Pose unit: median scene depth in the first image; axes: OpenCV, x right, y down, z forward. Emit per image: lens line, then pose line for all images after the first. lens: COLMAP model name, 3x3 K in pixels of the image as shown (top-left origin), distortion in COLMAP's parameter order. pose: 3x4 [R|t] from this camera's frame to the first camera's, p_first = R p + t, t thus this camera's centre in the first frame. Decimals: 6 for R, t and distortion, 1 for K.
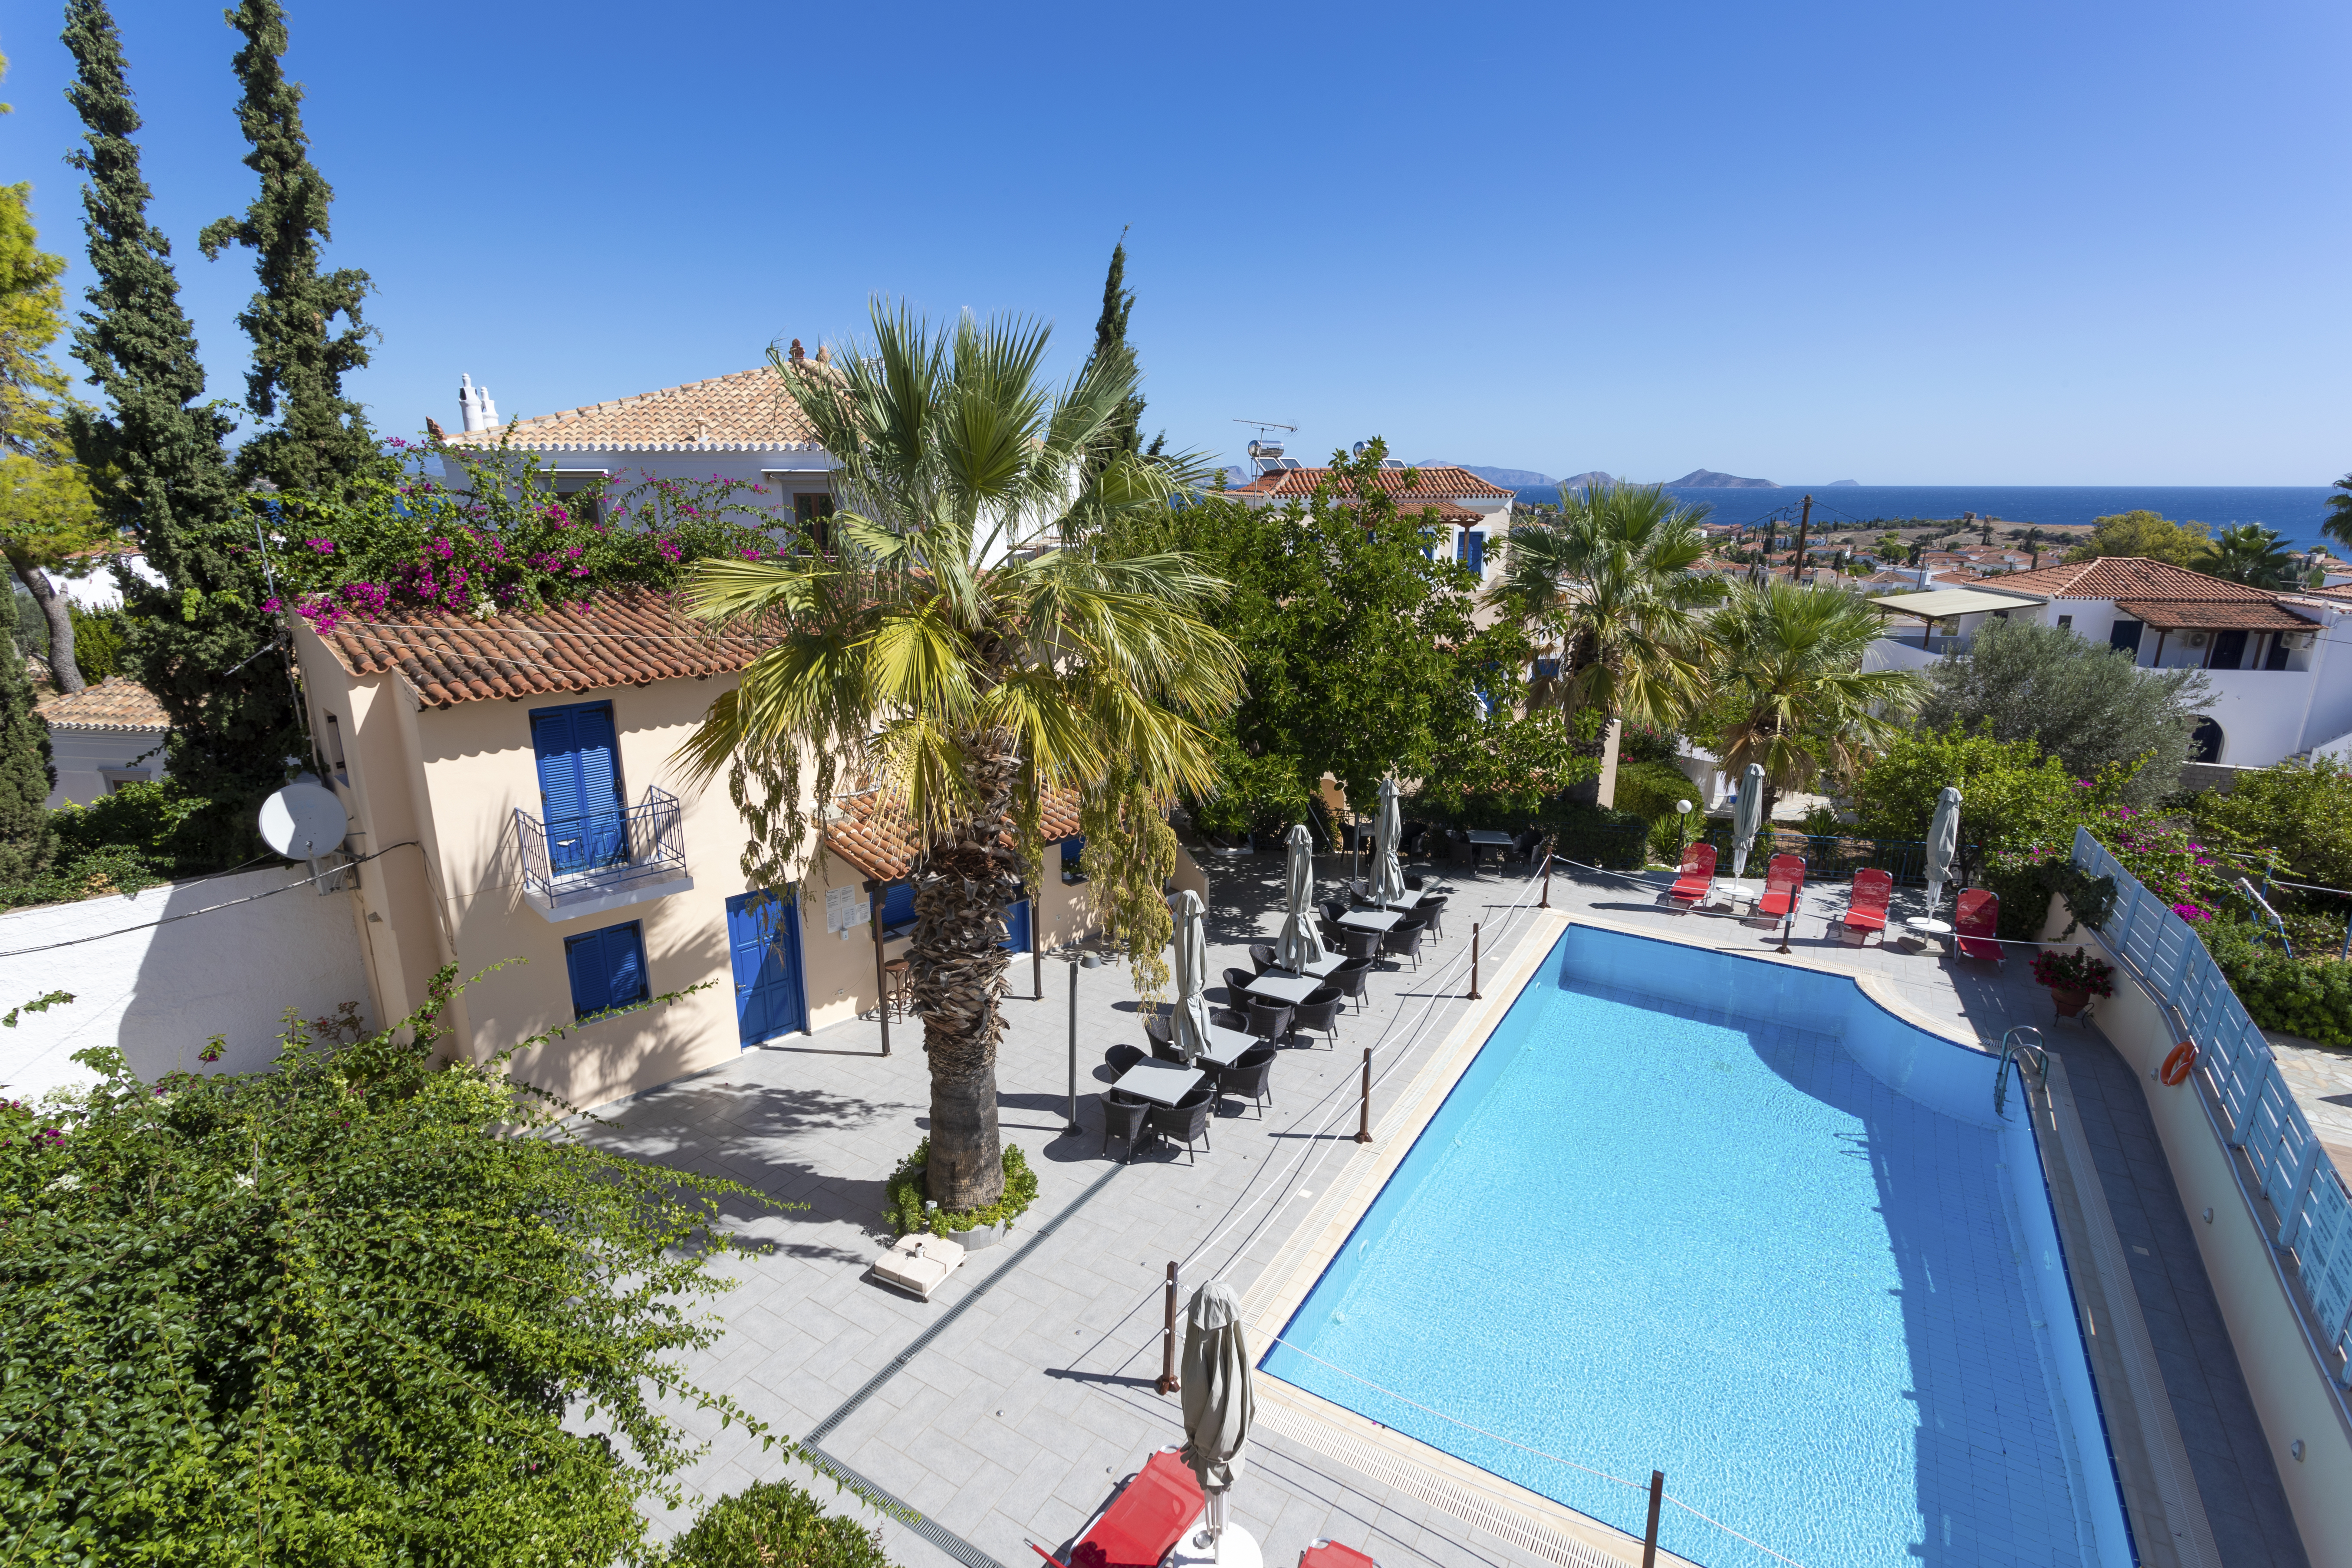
lens RADIAL K [[1117.0, 0, 1176.0], [0, 1117.0, 784.0], [0, 0, 1]] dist [0.003612, 0.001451]
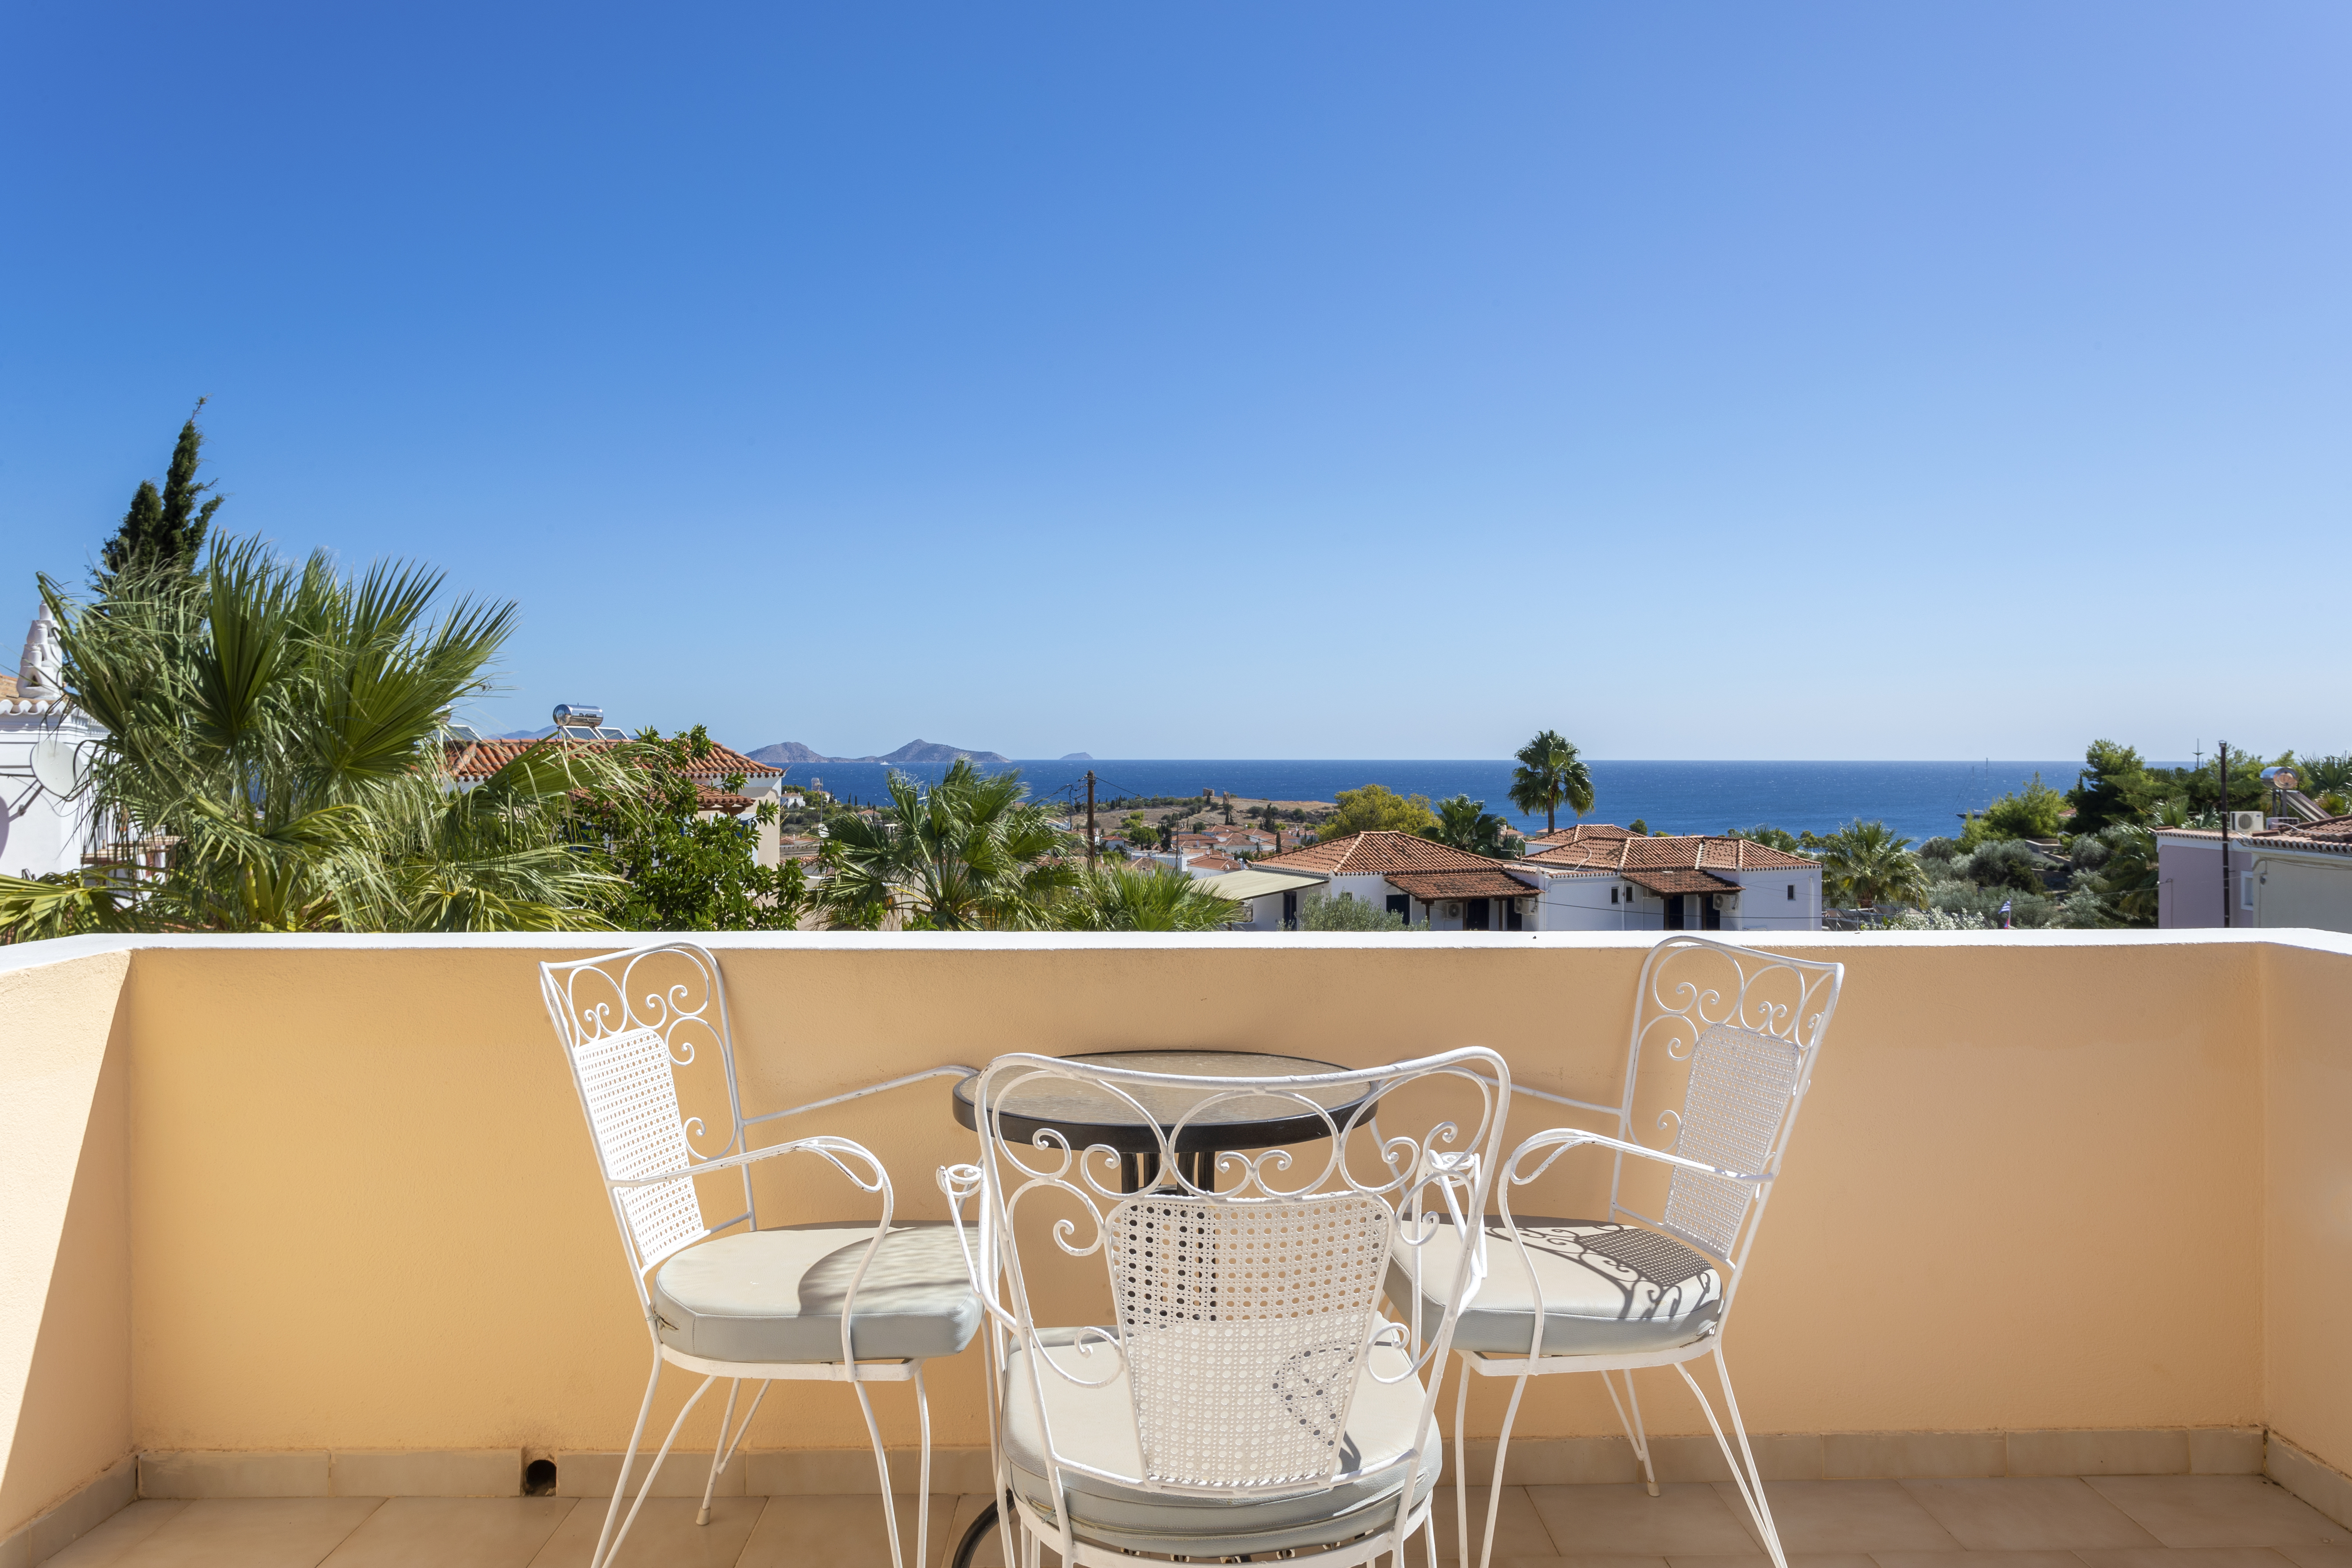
lens RADIAL K [[1587.4, 0, 1180.6], [0, 1587.4, 748.2], [0, 0, 1]] dist [-0.002556, -0.000186]
pose [[0.833399, 0.001037, 0.552671, -0.148322], [0.145778, 0.964171, -0.221636, 0.020903], [-0.533100, 0.265278, 0.803388, -0.083582]]
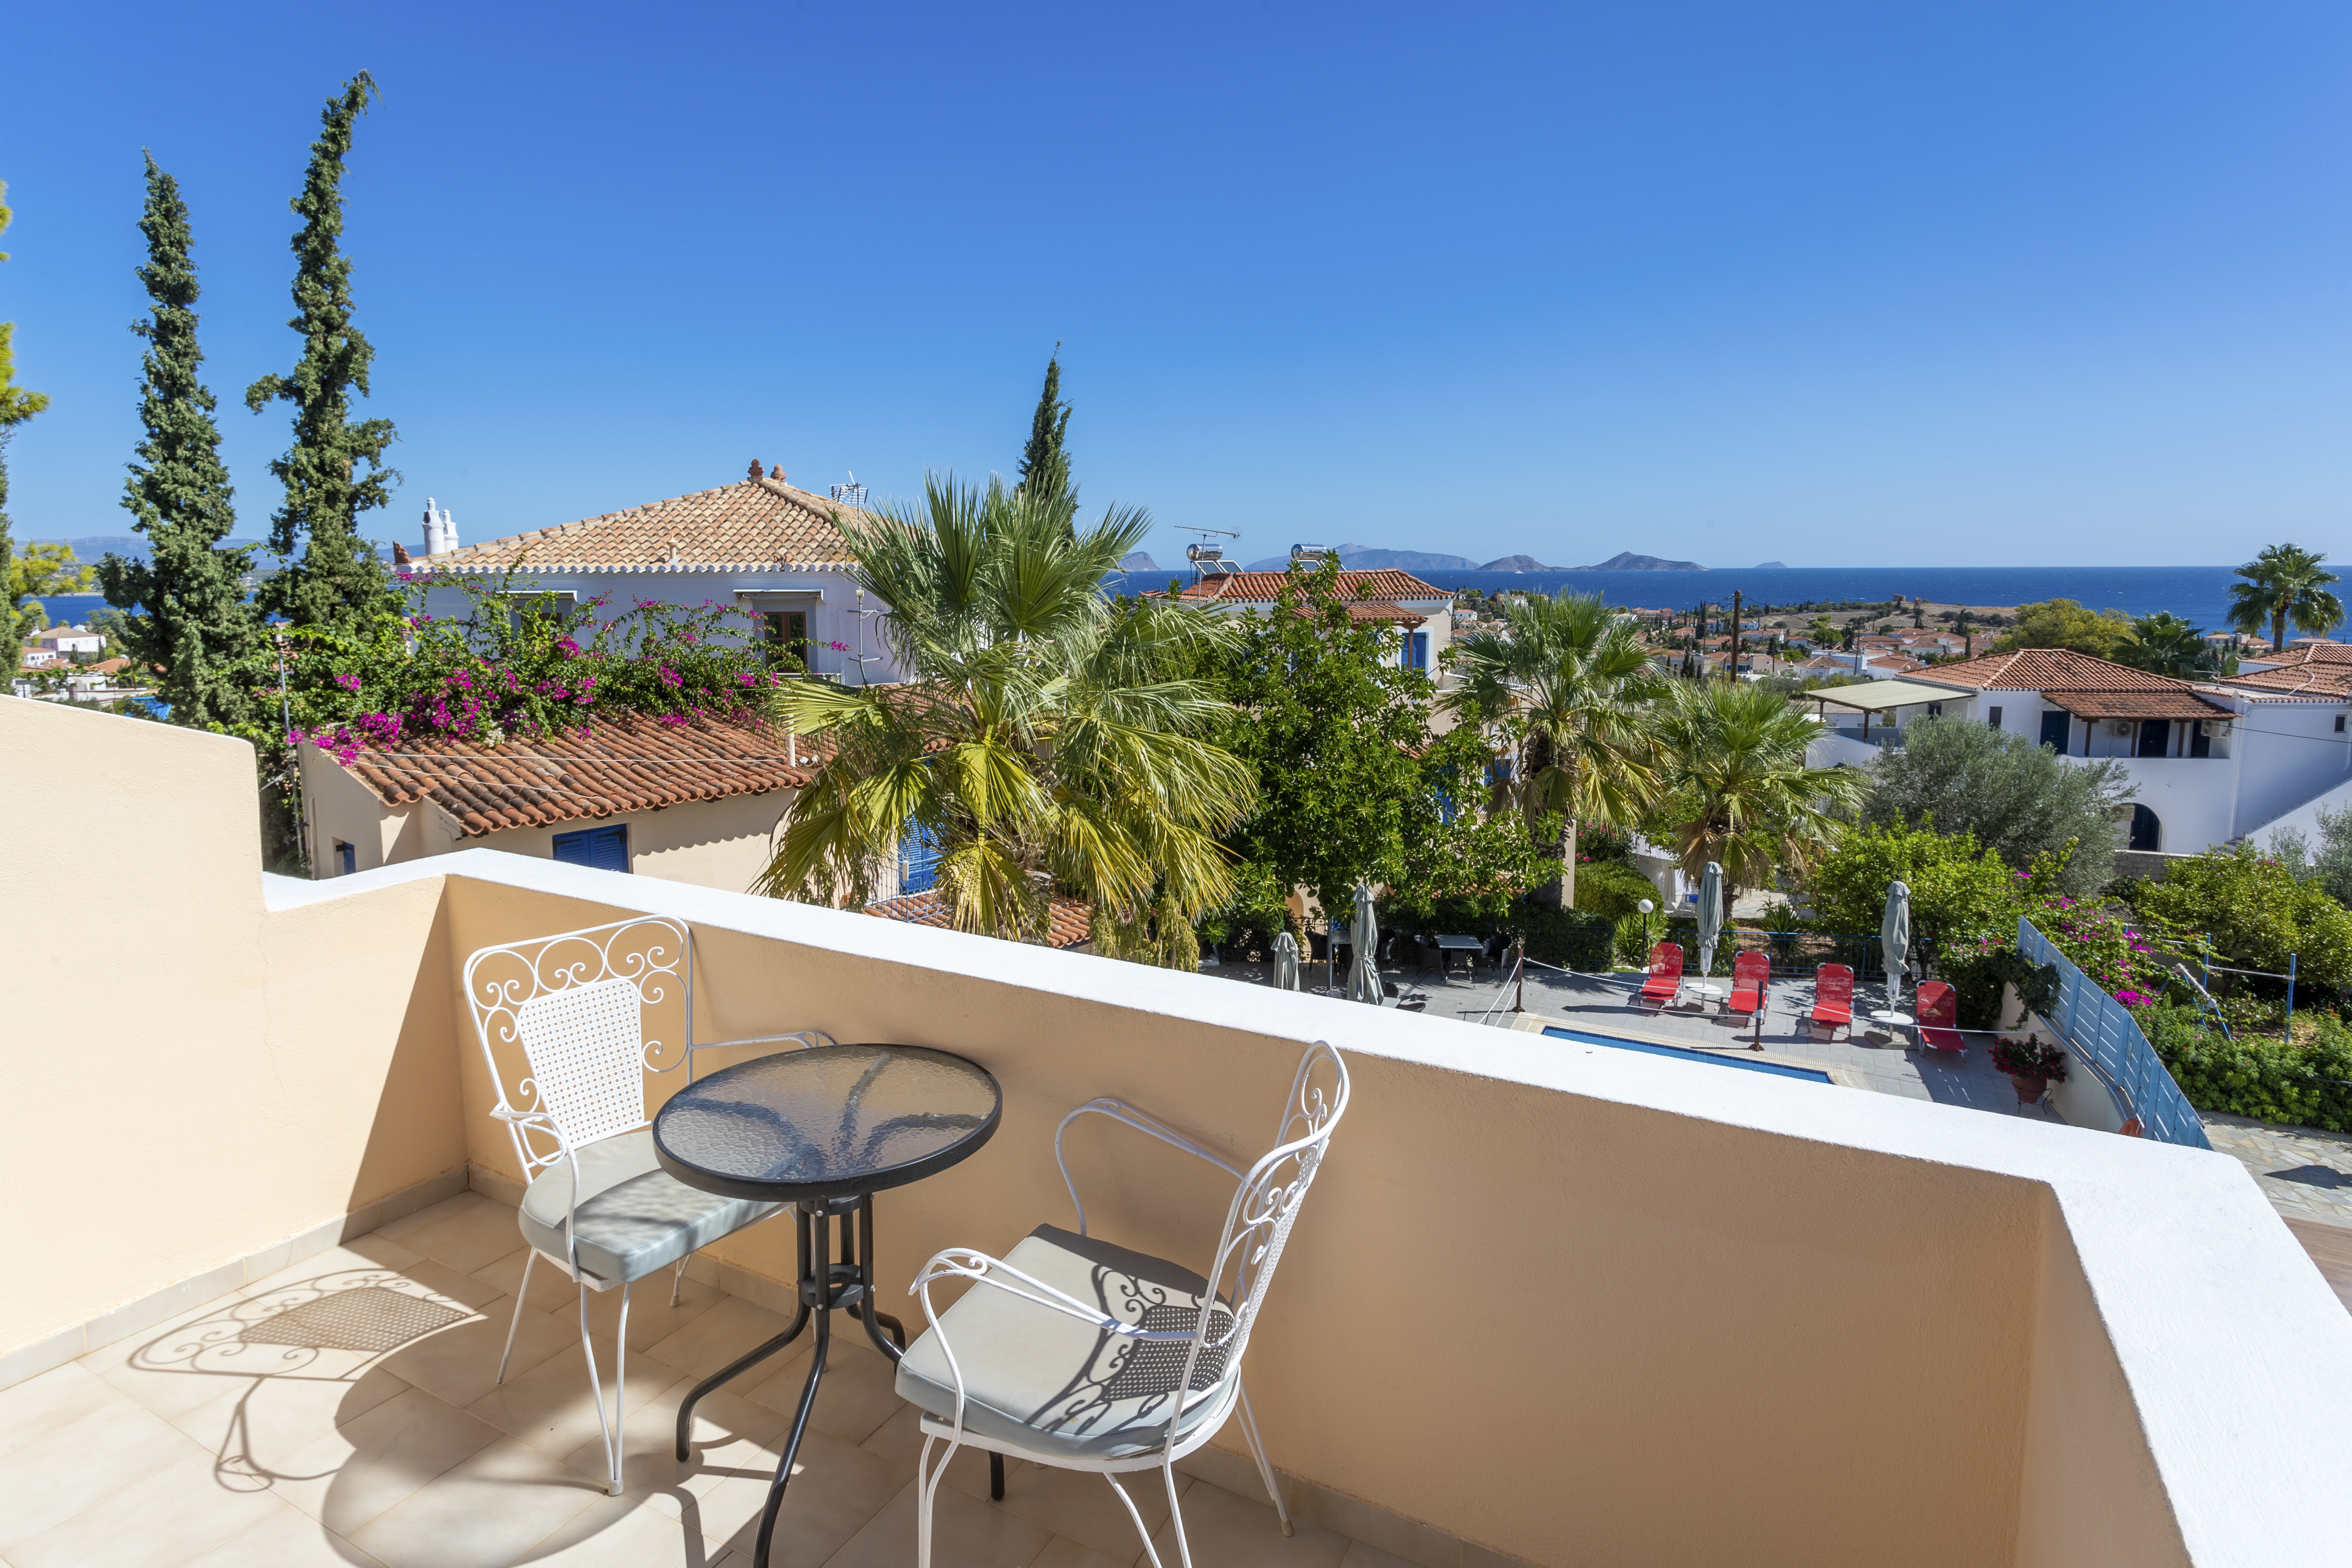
lens RADIAL K [[1224.3, 0, 1155.9], [0, 1224.3, 716.7], [0, 0, 1]] dist [0.003853, 0.001675]
pose [[0.998124, -0.013781, 0.059656, -0.057919], [0.022208, 0.989476, -0.142986, -0.000623], [-0.057058, 0.144043, 0.987925, -0.102228]]
